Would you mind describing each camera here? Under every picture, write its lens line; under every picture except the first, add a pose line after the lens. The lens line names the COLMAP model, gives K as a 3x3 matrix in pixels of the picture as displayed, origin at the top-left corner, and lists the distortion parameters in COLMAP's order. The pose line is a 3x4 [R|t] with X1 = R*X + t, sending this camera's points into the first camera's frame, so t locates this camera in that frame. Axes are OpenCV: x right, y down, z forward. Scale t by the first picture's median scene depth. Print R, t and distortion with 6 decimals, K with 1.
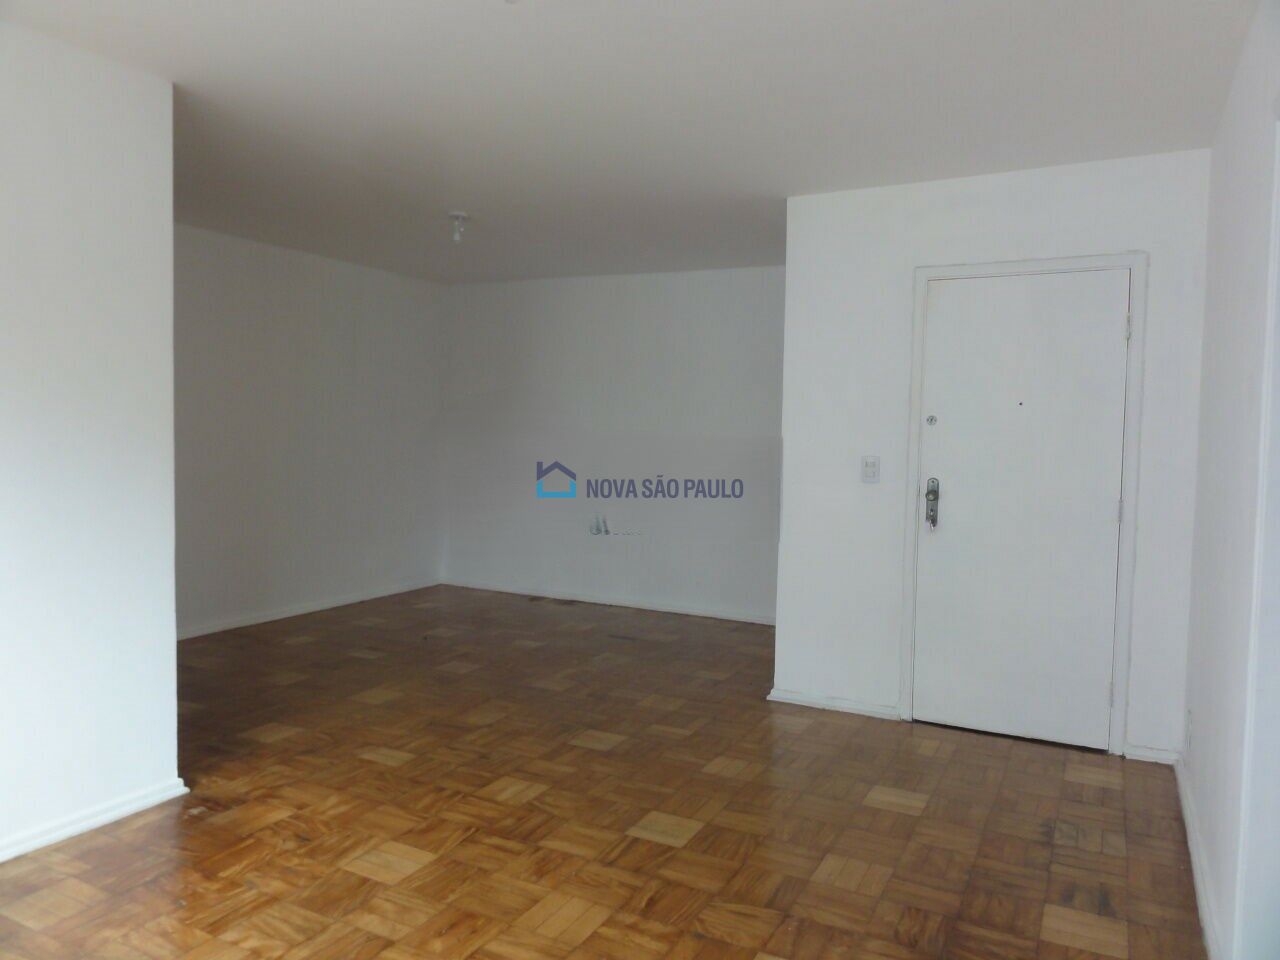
lens RADIAL K [[906.7, 0, 640.3], [0, 906.7, 480.2], [0, 0, 1]] dist [-0.005124, 0.006373]
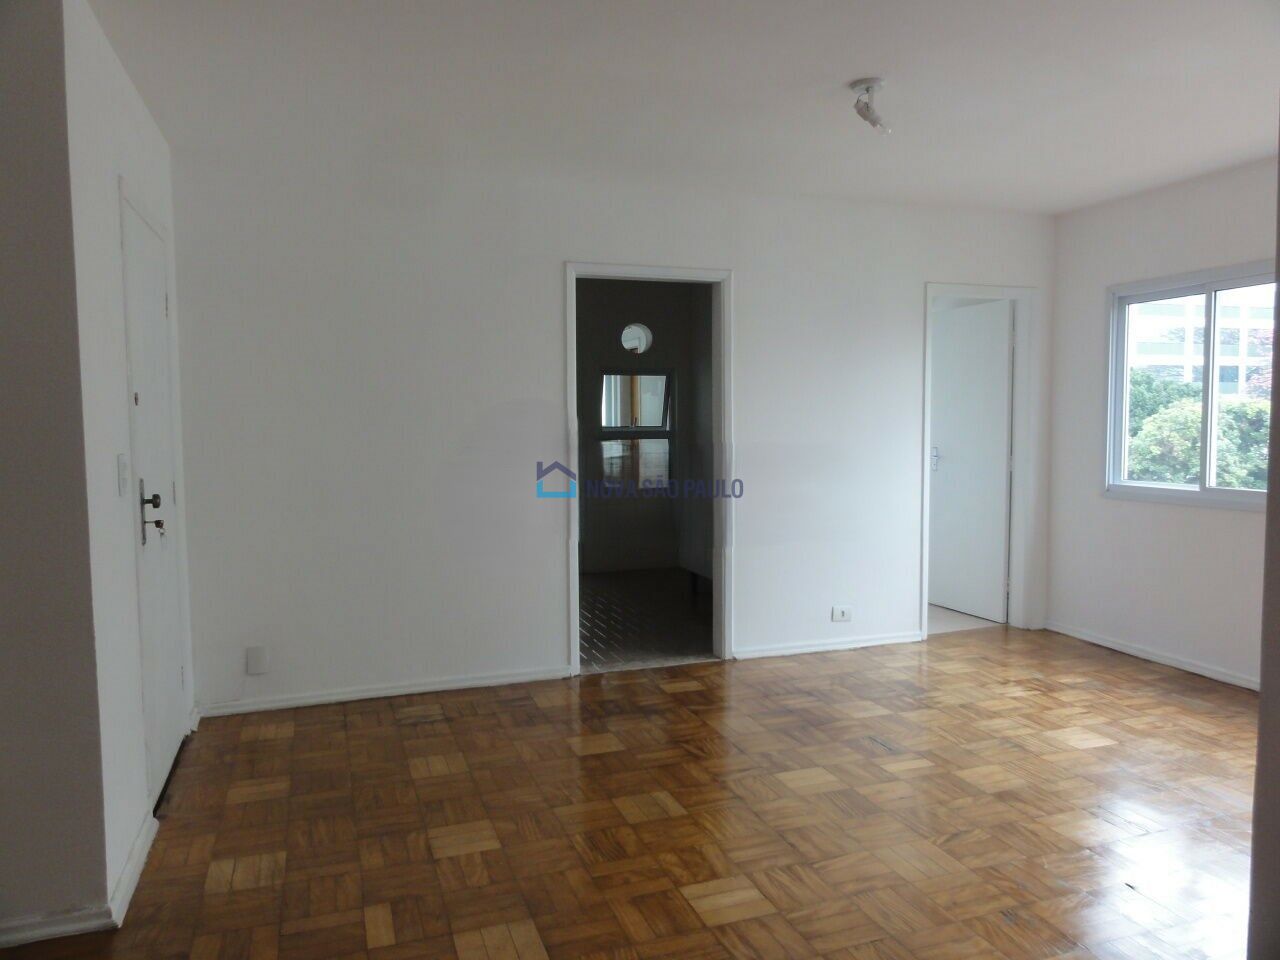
lens RADIAL K [[906.7, 0, 643.4], [0, 906.7, 473.0], [0, 0, 1]] dist [-0.005124, 0.006373]
pose [[-0.736595, -0.056691, 0.673954, -0.495301], [0.031481, 0.992527, 0.117895, -0.085298], [-0.675601, 0.108058, -0.729306, 1.331574]]
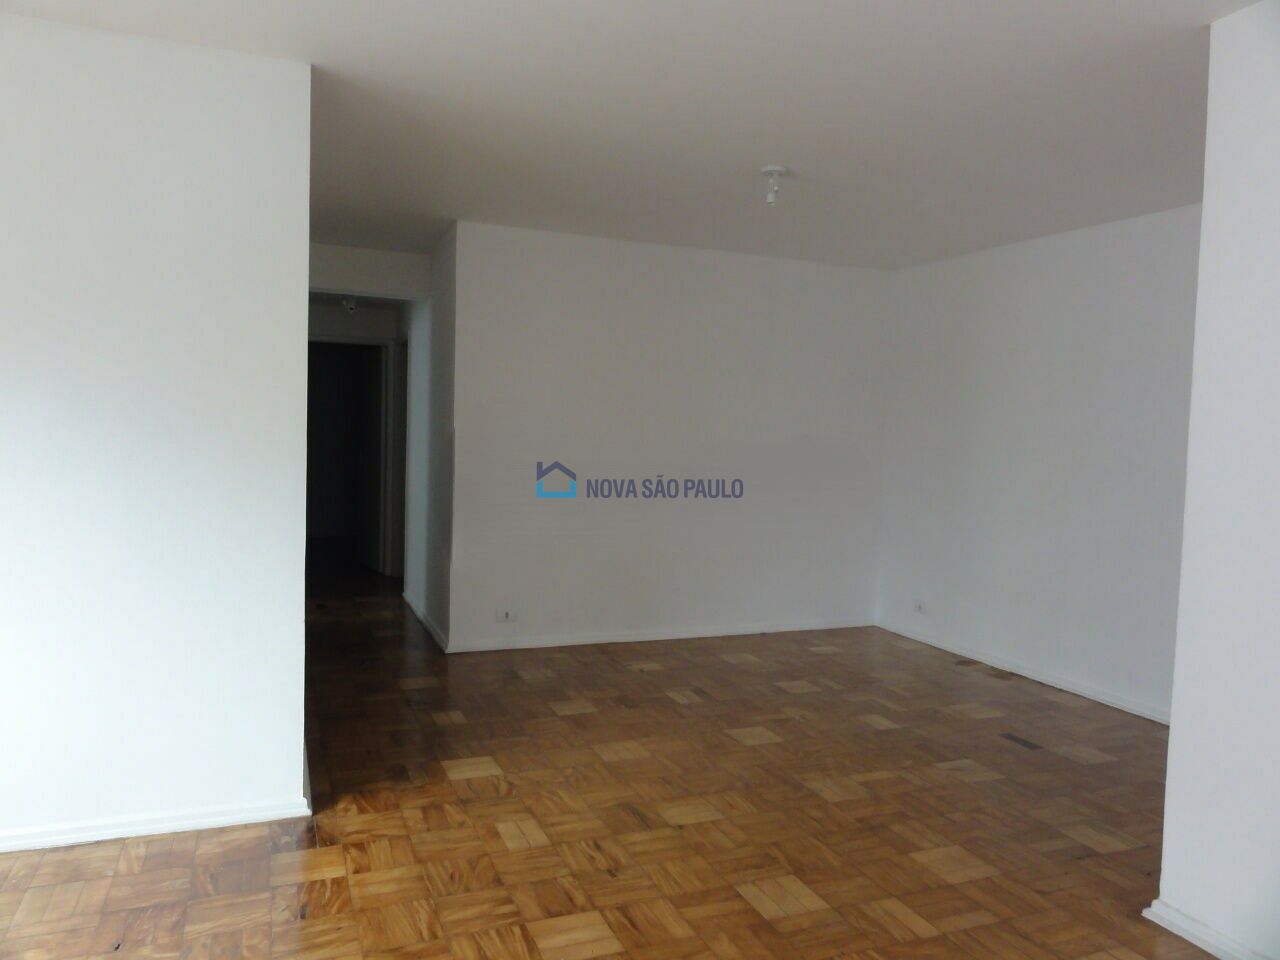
lens RADIAL K [[906.7, 0, 633.9], [0, 906.7, 477.5], [0, 0, 1]] dist [-0.005124, 0.006373]
pose [[0.761792, 0.035803, -0.646831, 0.293571], [-0.050686, 0.998705, -0.004414, -0.015570], [0.645836, 0.036148, 0.762620, 0.404681]]
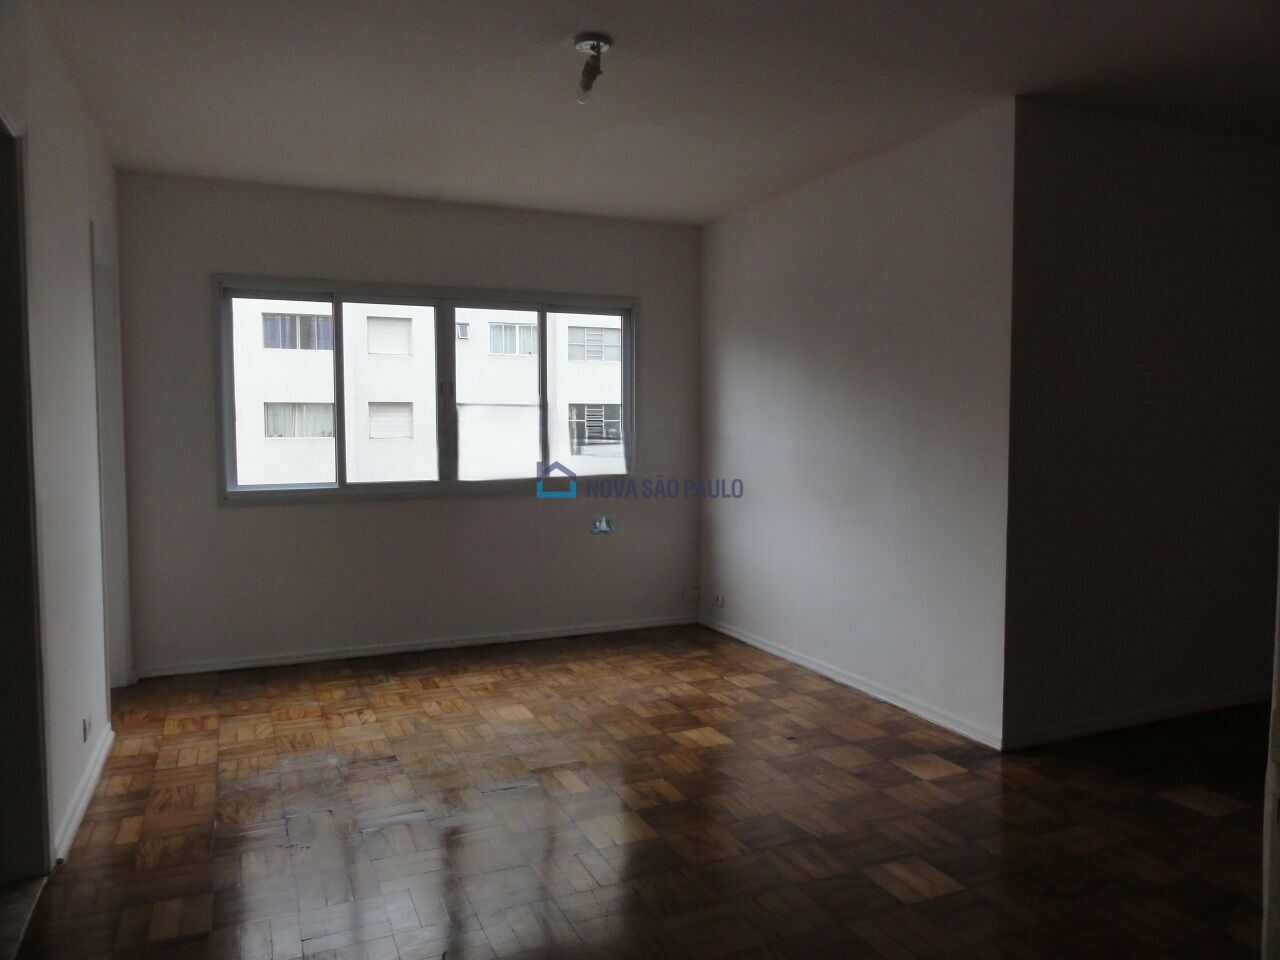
lens RADIAL K [[906.7, 0, 639.6], [0, 906.7, 480.5], [0, 0, 1]] dist [-0.005124, 0.006373]
pose [[-0.620110, 0.032969, -0.783822, 0.501092], [-0.052785, 0.995099, 0.083615, -0.036241], [0.782737, 0.093225, -0.615330, 1.076849]]
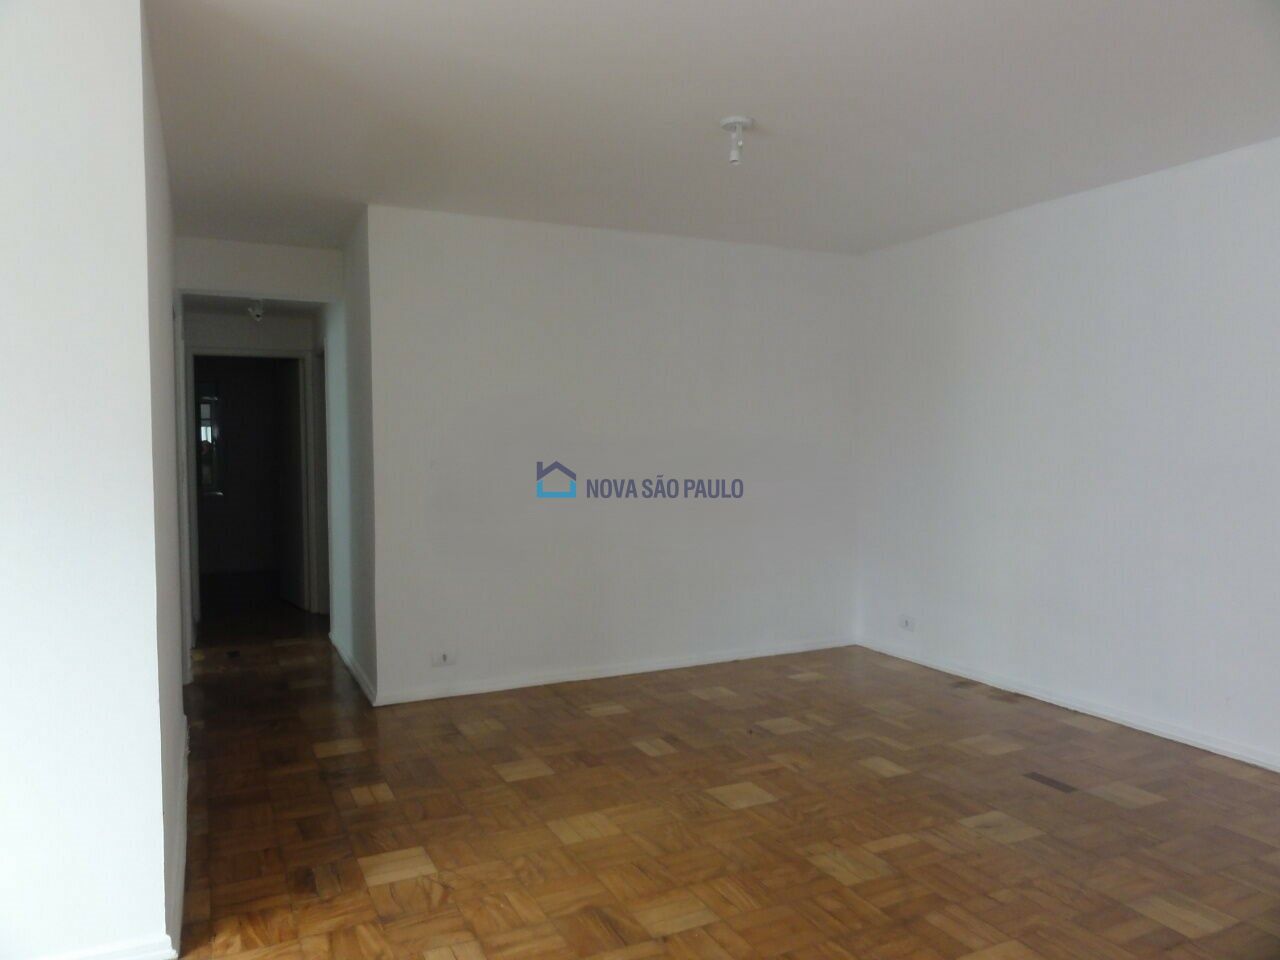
lens RADIAL K [[906.7, 0, 635.7], [0, 906.7, 476.8], [0, 0, 1]] dist [-0.005124, 0.006373]
pose [[0.799082, -0.006545, -0.601186, 0.181678], [-0.008655, 0.999712, -0.022388, -0.016835], [0.601160, 0.023093, 0.798795, 0.532503]]
